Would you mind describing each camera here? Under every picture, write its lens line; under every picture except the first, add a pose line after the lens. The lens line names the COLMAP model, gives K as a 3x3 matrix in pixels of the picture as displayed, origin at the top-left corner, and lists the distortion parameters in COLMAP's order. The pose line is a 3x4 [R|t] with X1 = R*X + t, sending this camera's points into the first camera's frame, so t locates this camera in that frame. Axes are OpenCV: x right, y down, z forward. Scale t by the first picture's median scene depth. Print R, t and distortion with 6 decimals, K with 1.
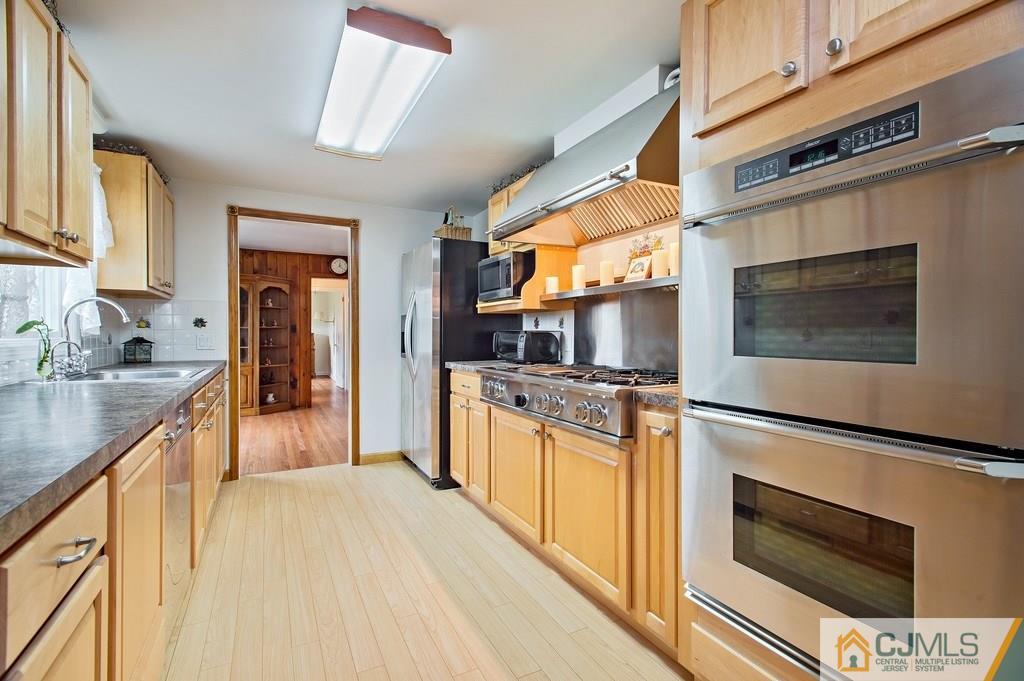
lens RADIAL K [[486.8, 0, 512.0], [0, 486.8, 340.5], [0, 0, 1]] dist [0.002718, 0.000254]
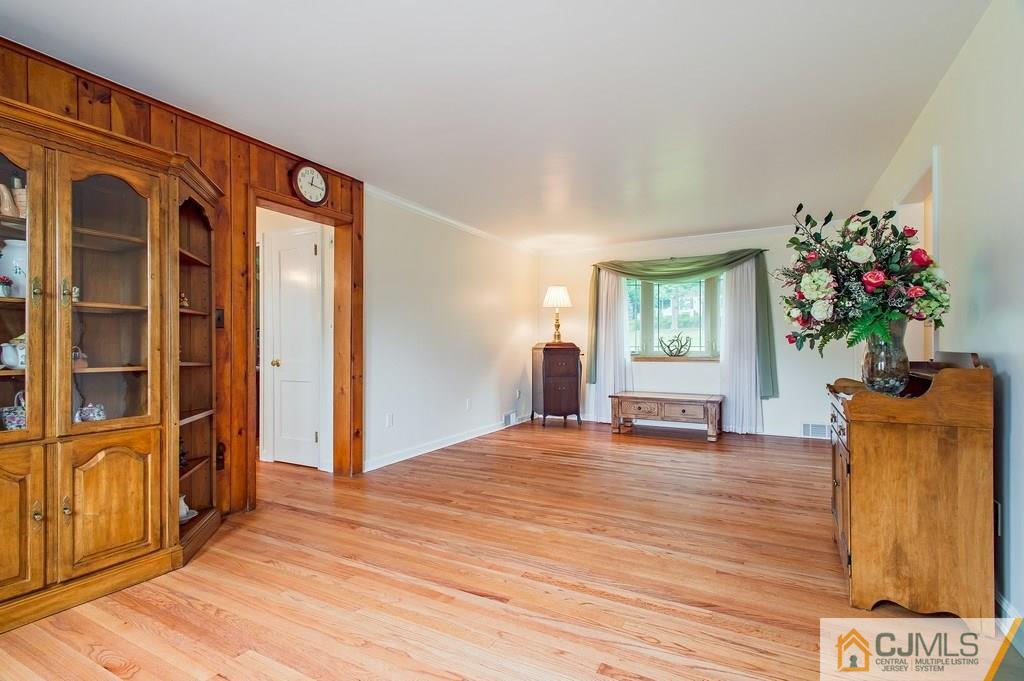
lens RADIAL K [[492.7, 0, 509.1], [0, 492.7, 346.7], [0, 0, 1]] dist [0.041989, 0.000246]
pose [[0.822355, -0.001614, 0.568972, -0.481045], [0.005449, 0.999972, -0.005040, 0.001964], [-0.568948, 0.007245, 0.822341, 0.527152]]
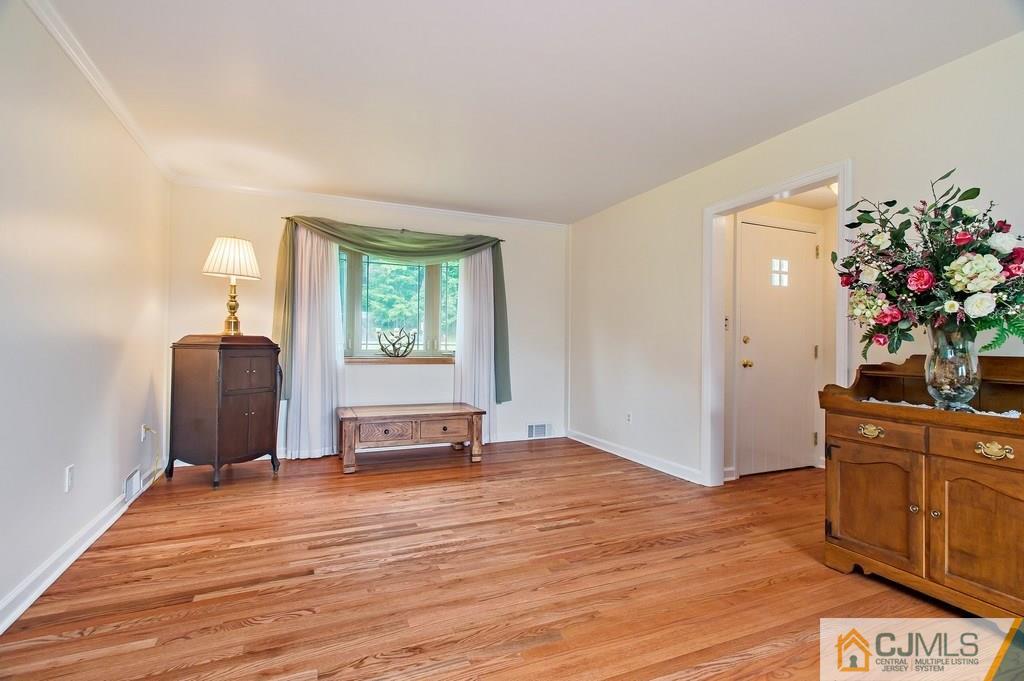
lens RADIAL K [[486.8, 0, 512.0], [0, 486.8, 340.5], [0, 0, 1]] dist [0.002718, 0.000254]
pose [[0.052375, 0.012120, 0.998554, -0.403172], [-0.004749, 0.999918, -0.011888, 0.000809], [-0.998616, -0.004119, 0.052428, 0.877228]]
